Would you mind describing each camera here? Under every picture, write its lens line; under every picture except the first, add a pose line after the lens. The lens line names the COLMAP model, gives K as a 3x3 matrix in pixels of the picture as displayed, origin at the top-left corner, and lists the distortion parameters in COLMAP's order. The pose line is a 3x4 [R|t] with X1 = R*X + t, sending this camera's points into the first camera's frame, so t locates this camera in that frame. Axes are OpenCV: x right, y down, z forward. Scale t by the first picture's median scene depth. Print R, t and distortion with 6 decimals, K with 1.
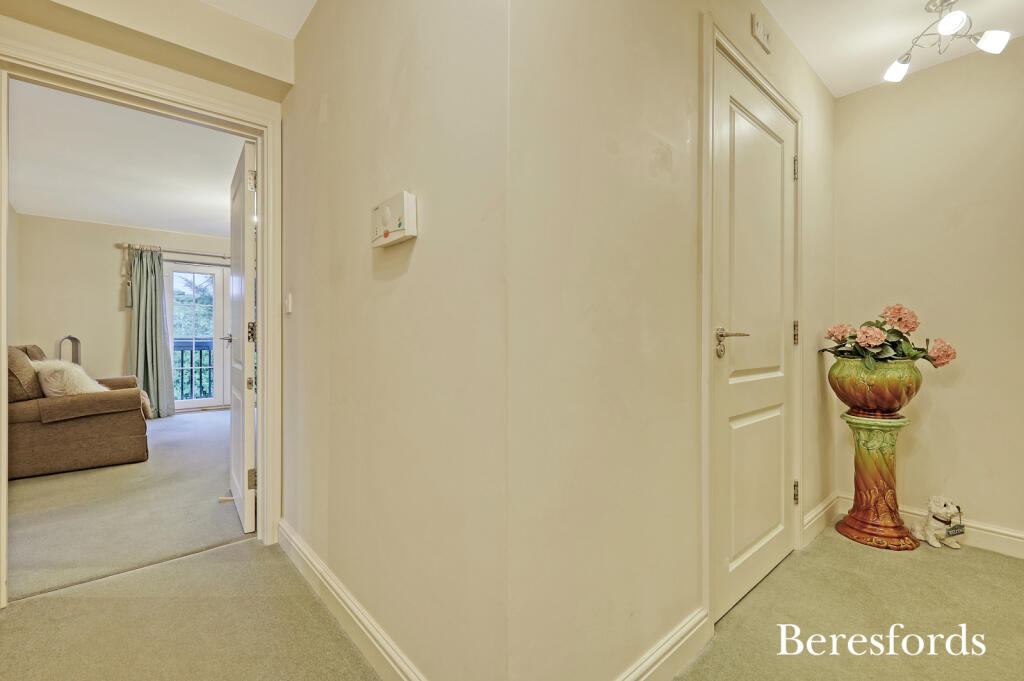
lens RADIAL K [[442.8, 0, 512.0], [0, 442.8, 340.5], [0, 0, 1]] dist [0.000683, -0.000053]
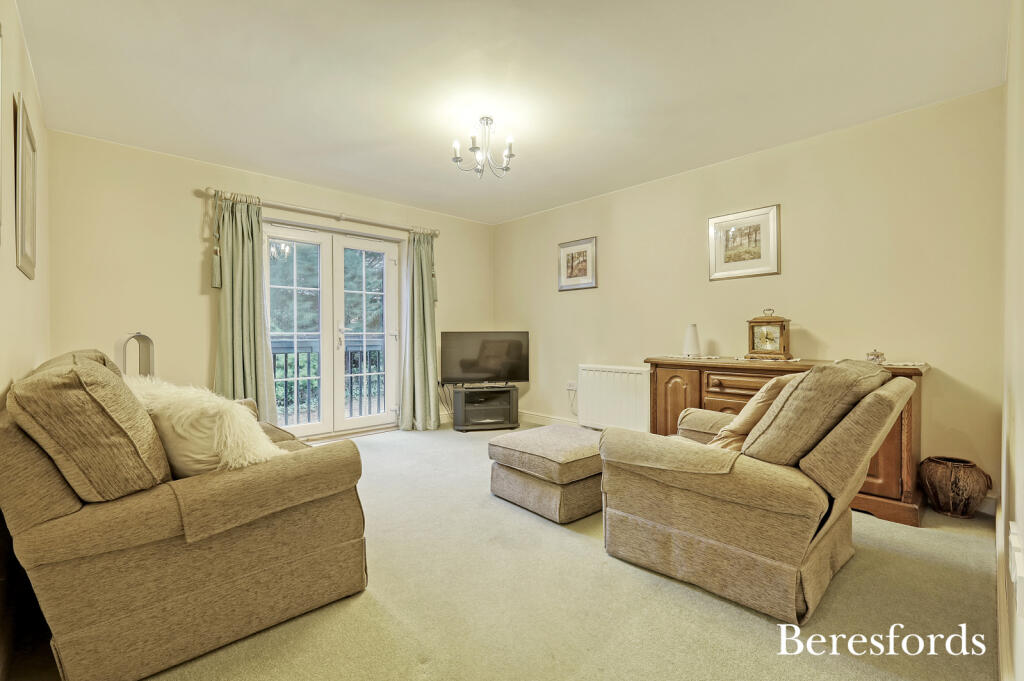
lens RADIAL K [[448.6, 0, 512.0], [0, 448.6, 340.5], [0, 0, 1]] dist [0.000358, 0.000164]
pose [[0.999641, 0.001851, 0.026741, -0.451784], [-0.002089, 0.999958, 0.008891, -0.006424], [-0.026723, -0.008944, 0.999603, 0.334968]]
